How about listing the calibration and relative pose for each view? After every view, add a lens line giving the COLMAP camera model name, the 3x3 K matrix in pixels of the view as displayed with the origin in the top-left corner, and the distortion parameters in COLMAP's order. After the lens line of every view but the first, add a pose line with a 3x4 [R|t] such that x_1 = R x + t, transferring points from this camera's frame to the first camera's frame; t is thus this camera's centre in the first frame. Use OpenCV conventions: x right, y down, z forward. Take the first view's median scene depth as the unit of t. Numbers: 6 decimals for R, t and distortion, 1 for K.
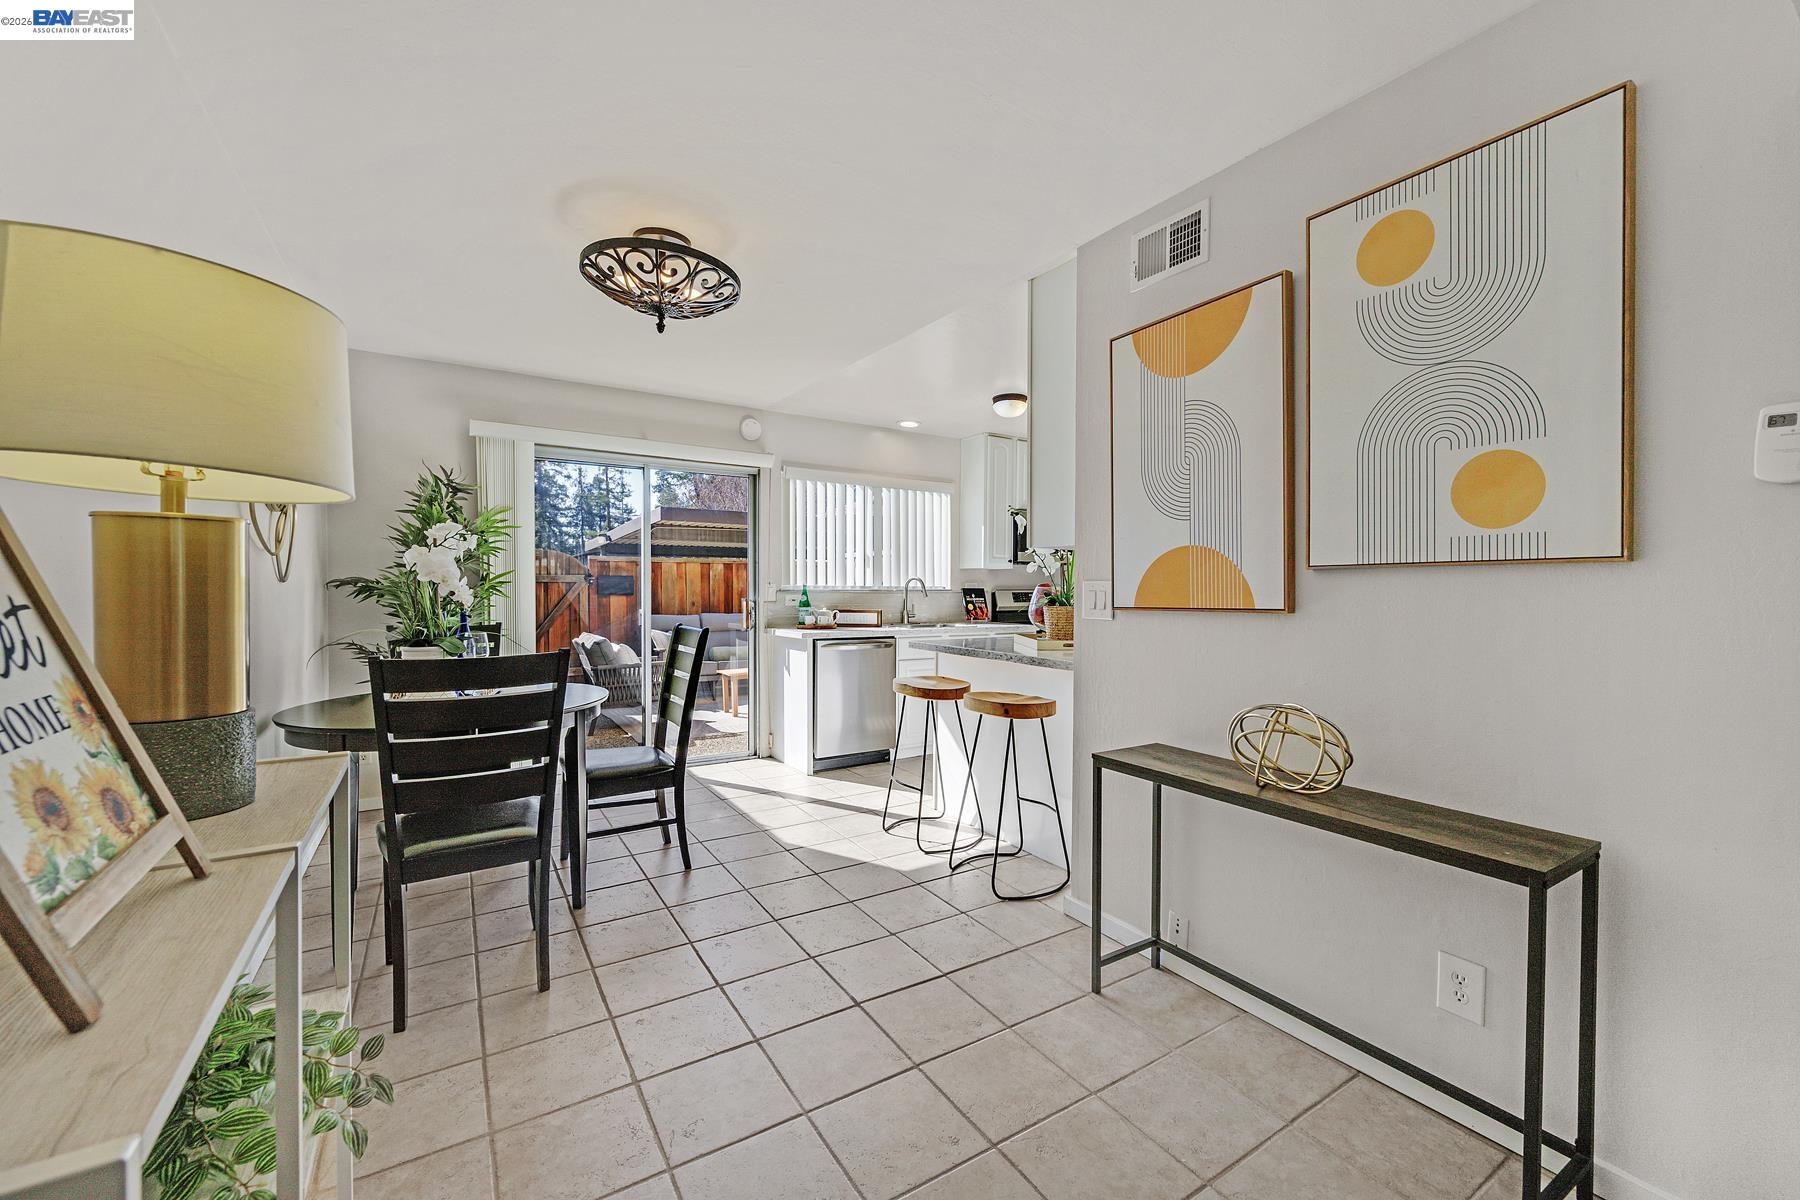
lens RADIAL K [[723.7, 0, 904.6], [0, 723.7, 597.2], [0, 0, 1]] dist [-0.003500, -0.000643]
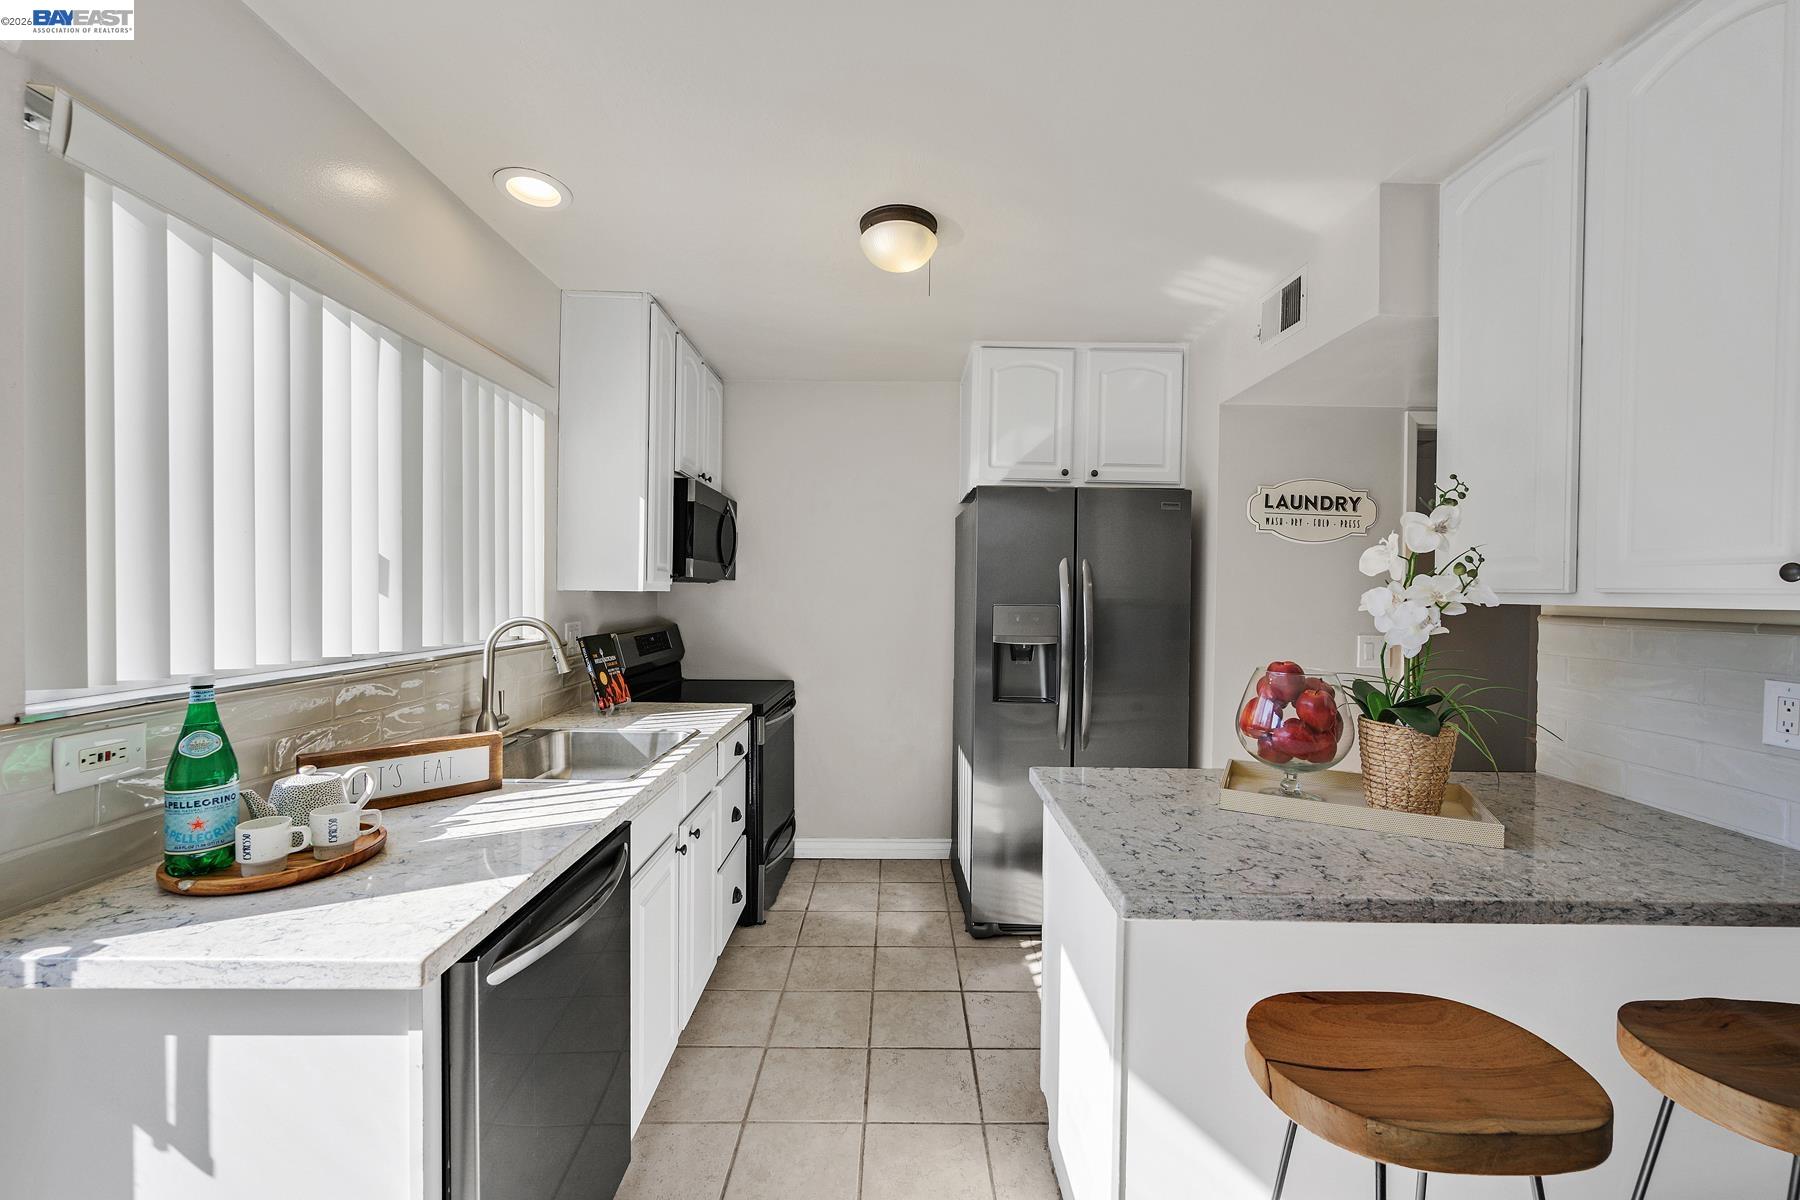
lens RADIAL K [[723.7, 0, 911.5], [0, 723.7, 594.4], [0, 0, 1]] dist [-0.003500, -0.000643]
pose [[0.526085, -0.003629, 0.850424, -0.192239], [0.001144, 0.999993, 0.003559, -0.040593], [-0.850431, -0.000899, 0.526085, 0.633060]]
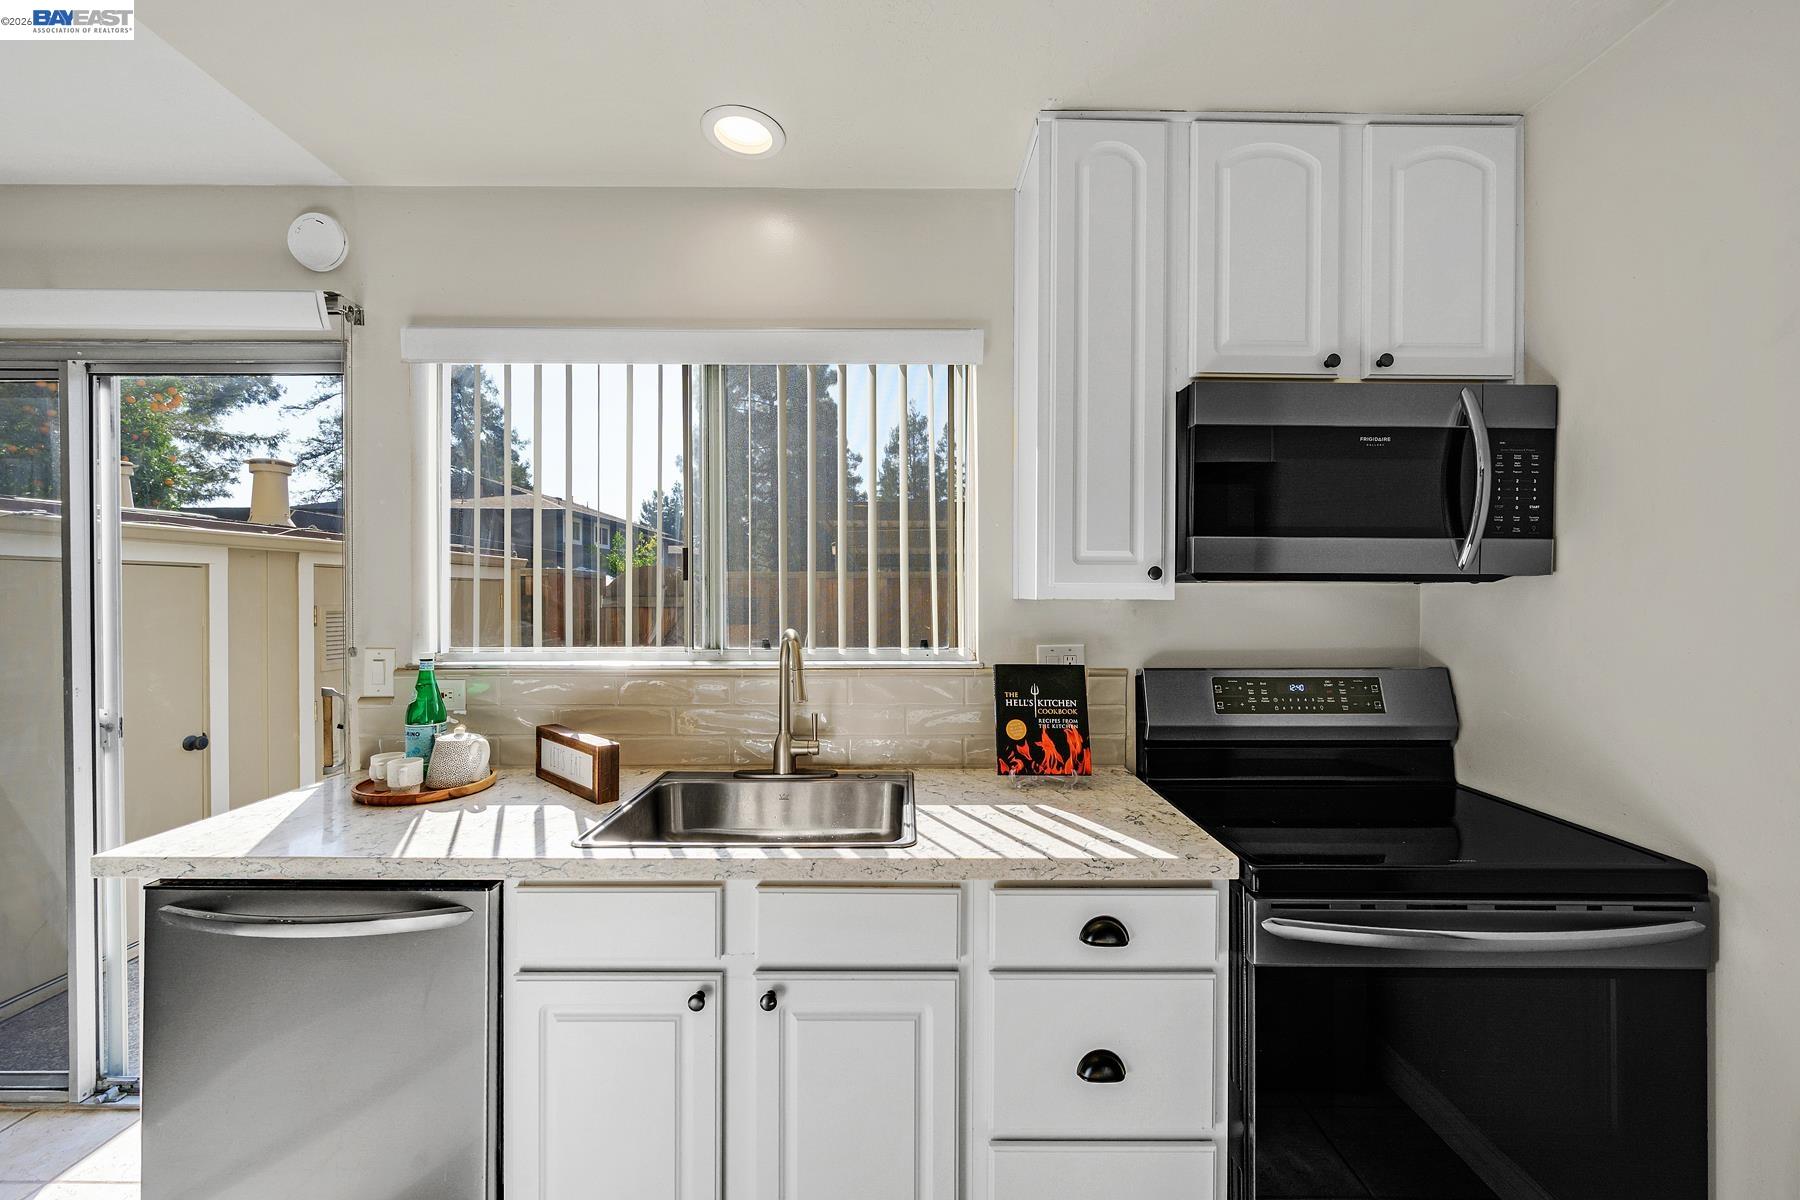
lens RADIAL K [[723.7, 0, 903.2], [0, 723.7, 594.9], [0, 0, 1]] dist [-0.003500, -0.000643]
pose [[0.842169, -0.003665, -0.539202, 0.220044], [-0.004437, 0.999896, -0.013726, -0.038766], [0.539196, 0.013953, 0.842065, 0.755479]]
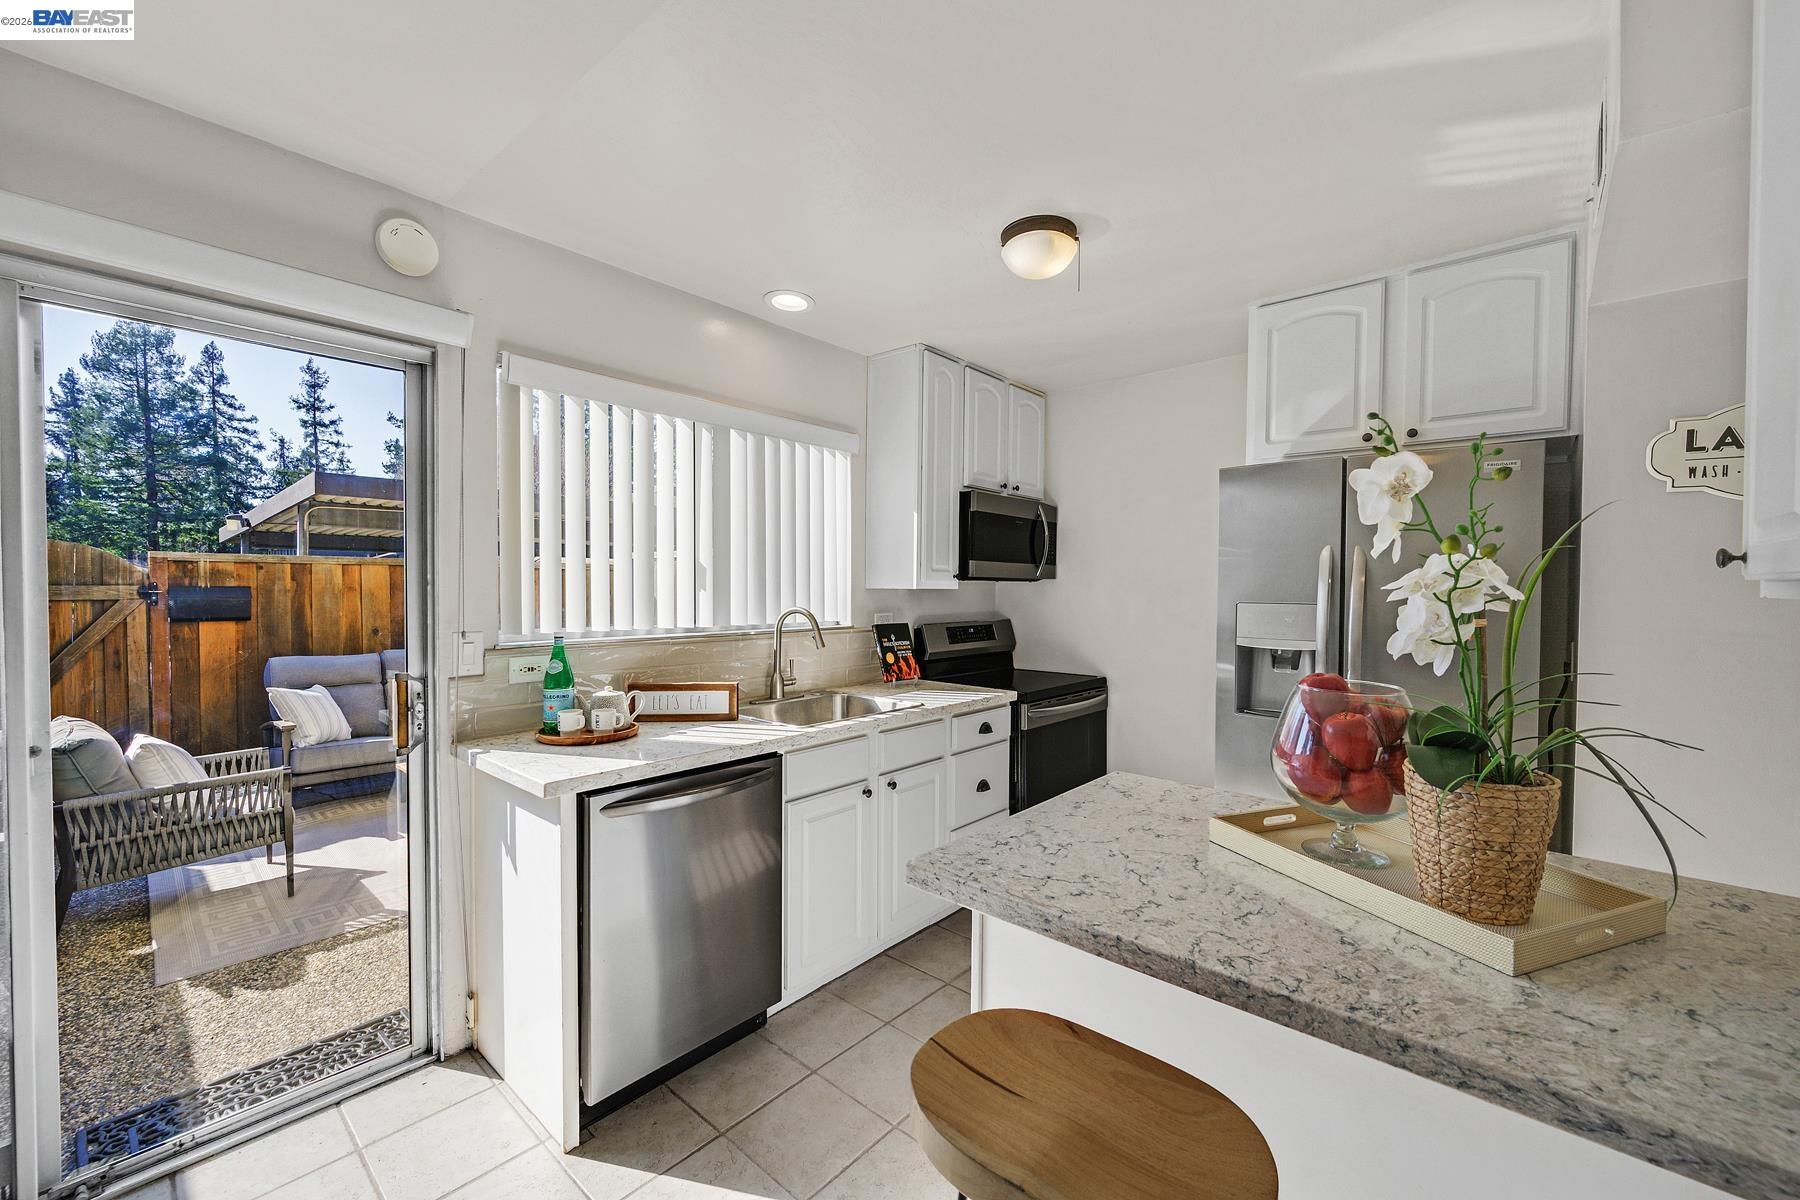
lens RADIAL K [[723.7, 0, 904.7], [0, 723.7, 596.2], [0, 0, 1]] dist [-0.003500, -0.000643]
pose [[0.960025, -0.002275, 0.279906, -0.055432], [0.001639, 0.999996, 0.002506, -0.036894], [-0.279910, -0.001947, 0.960024, 0.483240]]
